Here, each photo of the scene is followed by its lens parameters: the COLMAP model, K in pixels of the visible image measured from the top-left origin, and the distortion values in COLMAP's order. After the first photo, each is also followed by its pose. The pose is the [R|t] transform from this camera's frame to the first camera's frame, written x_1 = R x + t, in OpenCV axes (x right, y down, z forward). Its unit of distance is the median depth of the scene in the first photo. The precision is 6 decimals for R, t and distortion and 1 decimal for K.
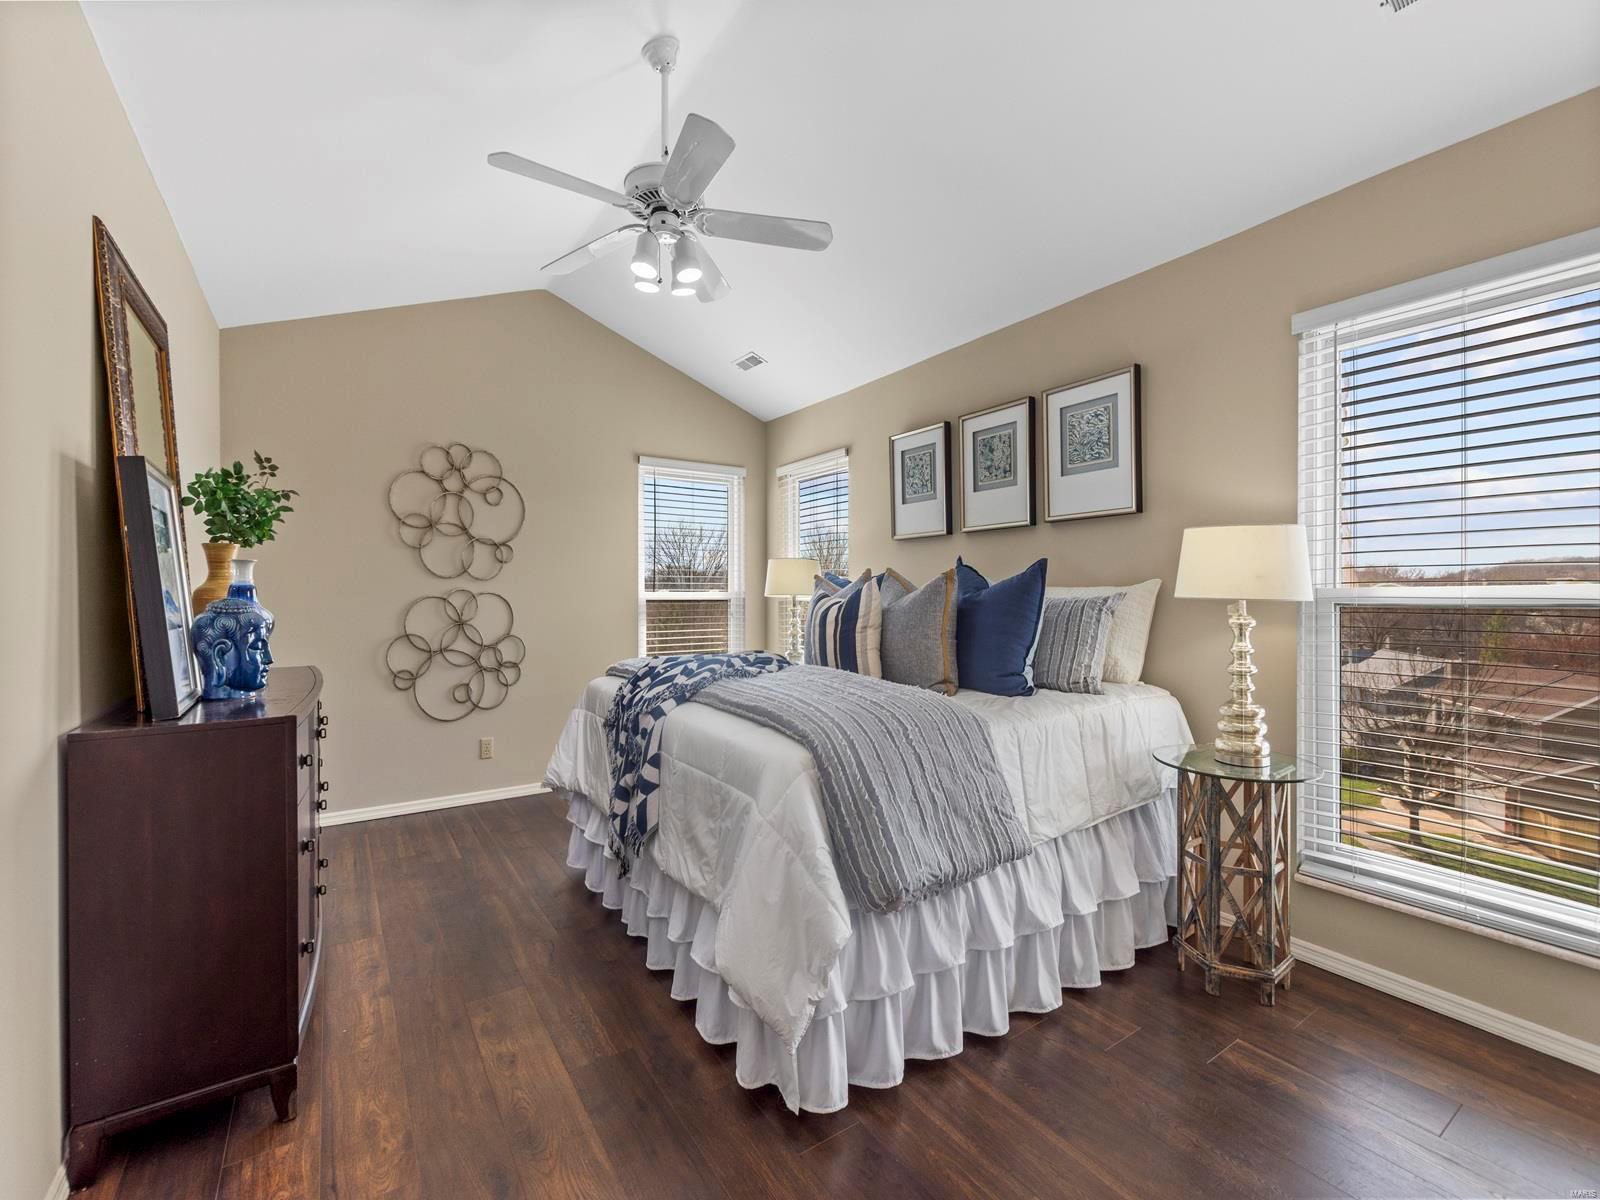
lens RADIAL K [[704.9, 0, 800.0], [0, 704.9, 600.0], [0, 0, 1]] dist [0.000051, -0.000200]
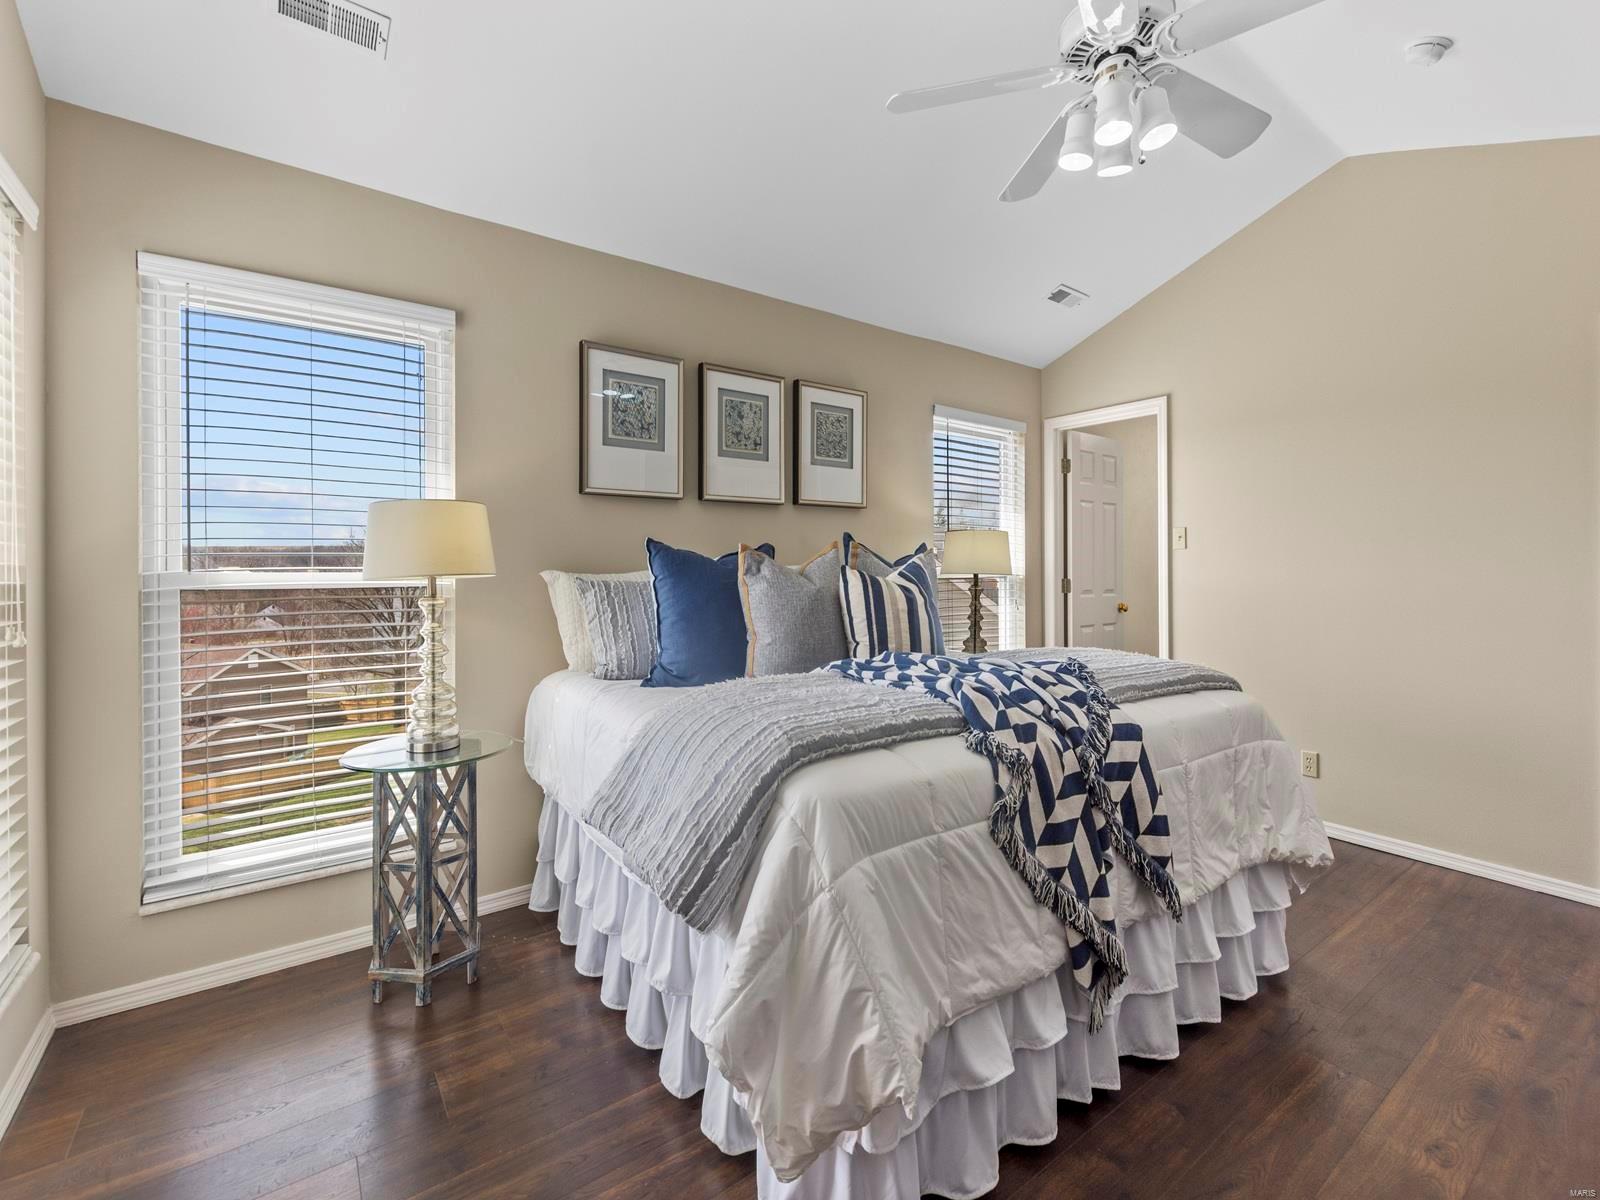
lens RADIAL K [[709.6, 0, 804.3], [0, 709.6, 567.0], [0, 0, 1]] dist [0.000011, -0.000176]
pose [[-0.049871, 0.009345, 0.998712, -0.668605], [0.010396, 0.999907, -0.008837, -0.007007], [-0.998702, 0.009942, -0.049964, 0.987081]]
